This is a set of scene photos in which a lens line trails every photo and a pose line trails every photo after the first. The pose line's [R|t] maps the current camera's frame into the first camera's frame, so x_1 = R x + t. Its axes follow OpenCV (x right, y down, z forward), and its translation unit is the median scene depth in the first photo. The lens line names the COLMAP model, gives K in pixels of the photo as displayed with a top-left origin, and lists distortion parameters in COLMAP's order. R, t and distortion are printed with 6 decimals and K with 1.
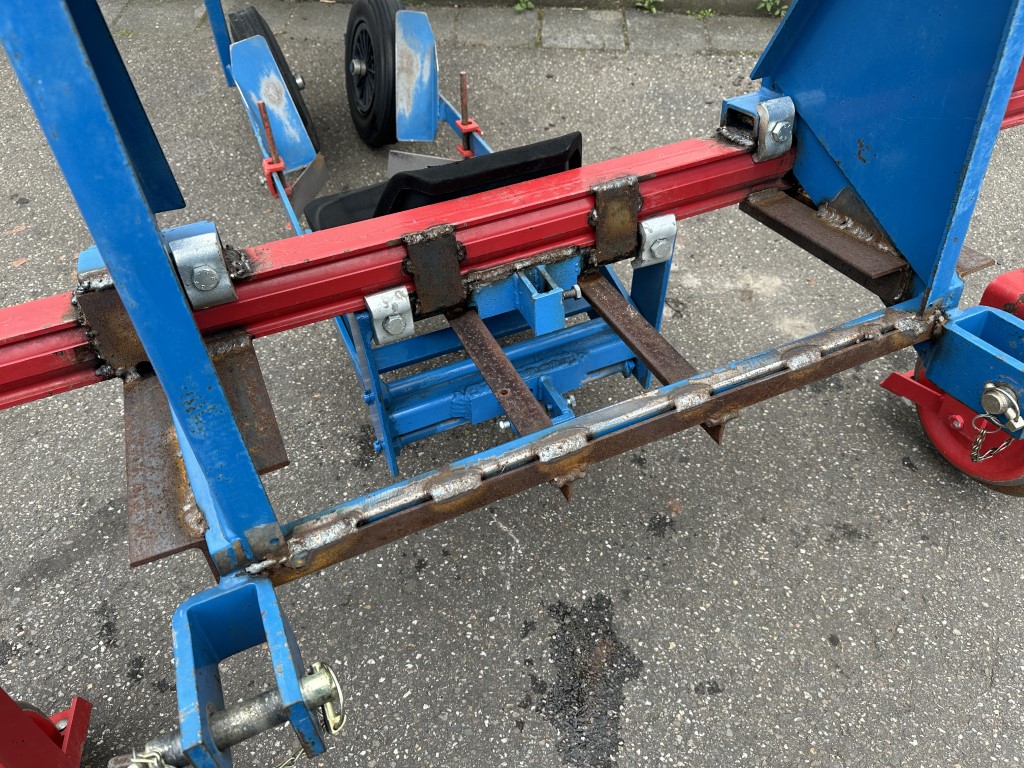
lens RADIAL K [[721.3, 0, 517.2], [0, 721.3, 388.3], [0, 0, 1]] dist [0.021156, -0.024281]
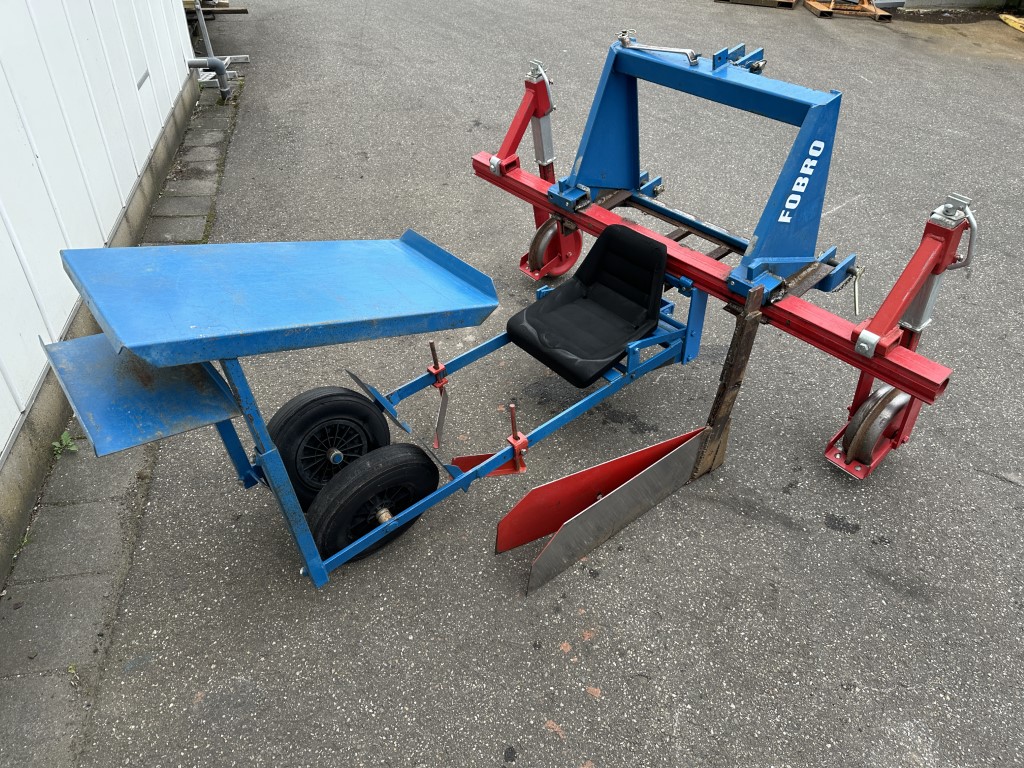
lens RADIAL K [[721.3, 0, 504.6], [0, 721.3, 375.6], [0, 0, 1]] dist [0.021156, -0.024281]
pose [[-0.248580, -0.595662, 0.763803, -1.727152], [0.727165, 0.406164, 0.553409, -1.502632], [-0.639874, 0.692977, 0.332180, 0.623526]]
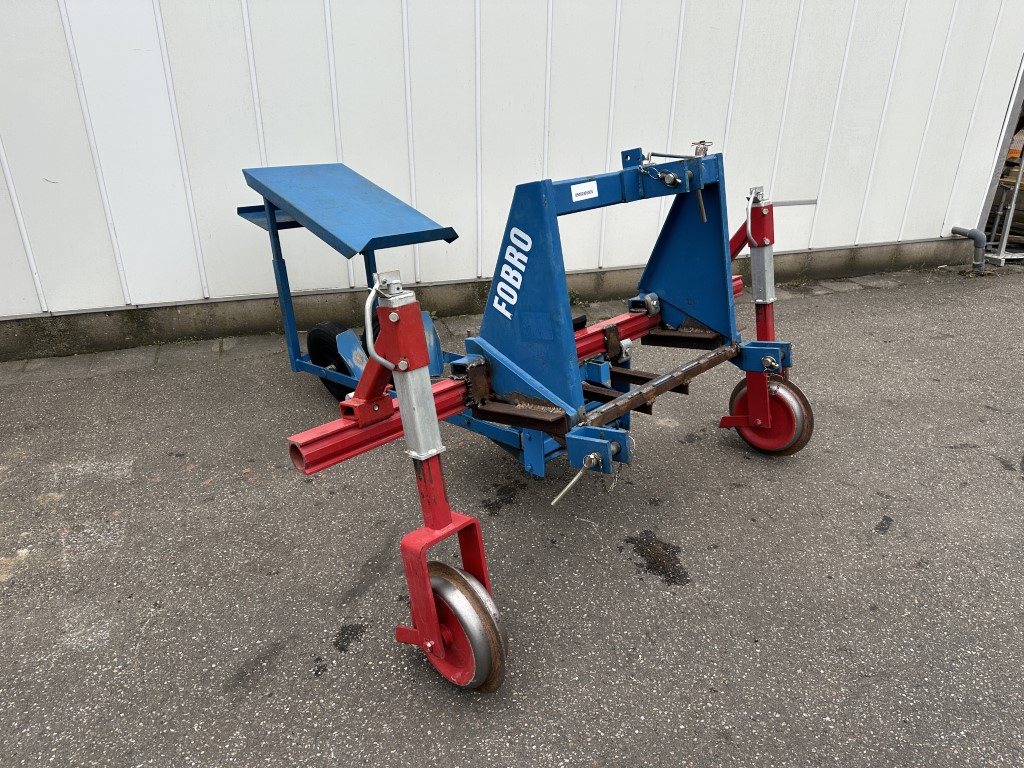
lens RADIAL K [[721.3, 0, 518.4], [0, 721.3, 381.8], [0, 0, 1]] dist [0.021156, -0.024281]
pose [[0.929310, -0.156969, 0.334282, -0.817085], [0.287606, 0.875426, -0.388475, 0.613984], [-0.231660, 0.457155, 0.858687, -0.801135]]
